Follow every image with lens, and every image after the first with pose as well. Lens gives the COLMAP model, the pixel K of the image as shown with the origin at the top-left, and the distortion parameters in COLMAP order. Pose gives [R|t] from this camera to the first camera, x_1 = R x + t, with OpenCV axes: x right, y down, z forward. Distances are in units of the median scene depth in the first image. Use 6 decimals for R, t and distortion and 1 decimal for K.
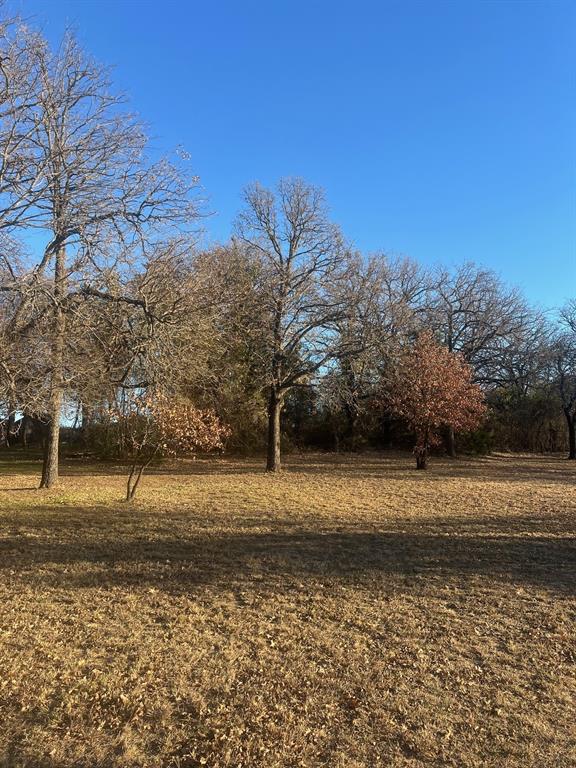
lens RADIAL K [[561.6, 0, 291.5], [0, 561.6, 385.2], [0, 0, 1]] dist [0.052918, -0.063296]
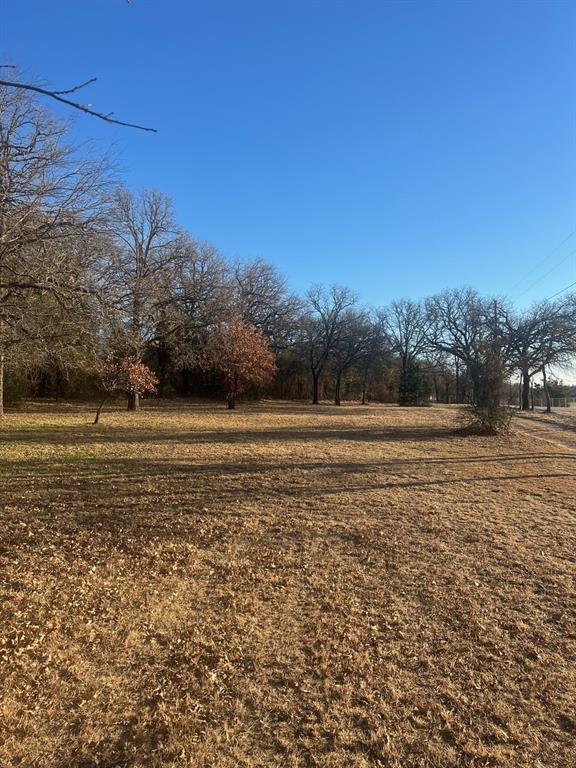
lens RADIAL K [[561.6, 0, 291.2], [0, 561.6, 382.3], [0, 0, 1]] dist [0.052918, -0.063296]
pose [[0.896414, 0.020106, 0.442761, -0.403357], [-0.056420, 0.996020, 0.068998, -0.039461], [-0.439612, -0.086831, 0.893981, -0.504997]]
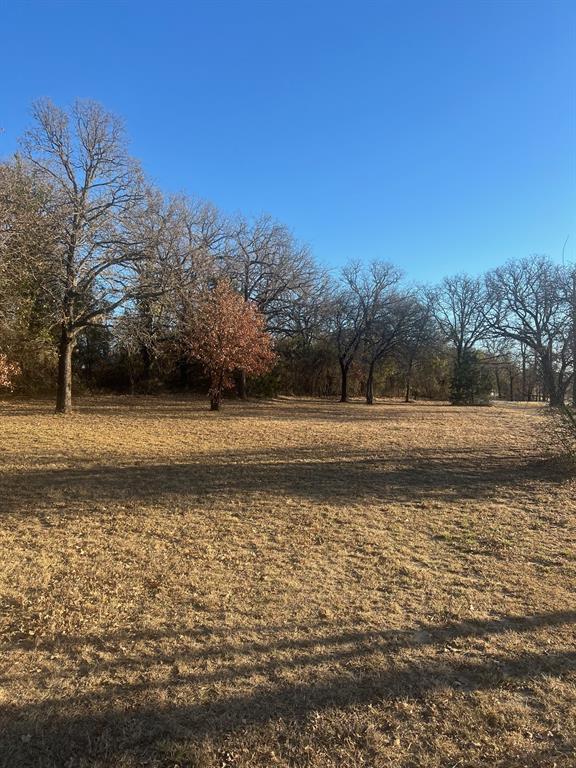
lens RADIAL K [[561.6, 0, 291.5], [0, 561.6, 383.2], [0, 0, 1]] dist [0.052918, -0.063296]
pose [[0.935697, 0.016990, 0.352395, -0.012851], [-0.050435, 0.995023, 0.085942, -0.001041], [-0.349180, -0.098189, 0.931897, -0.050329]]
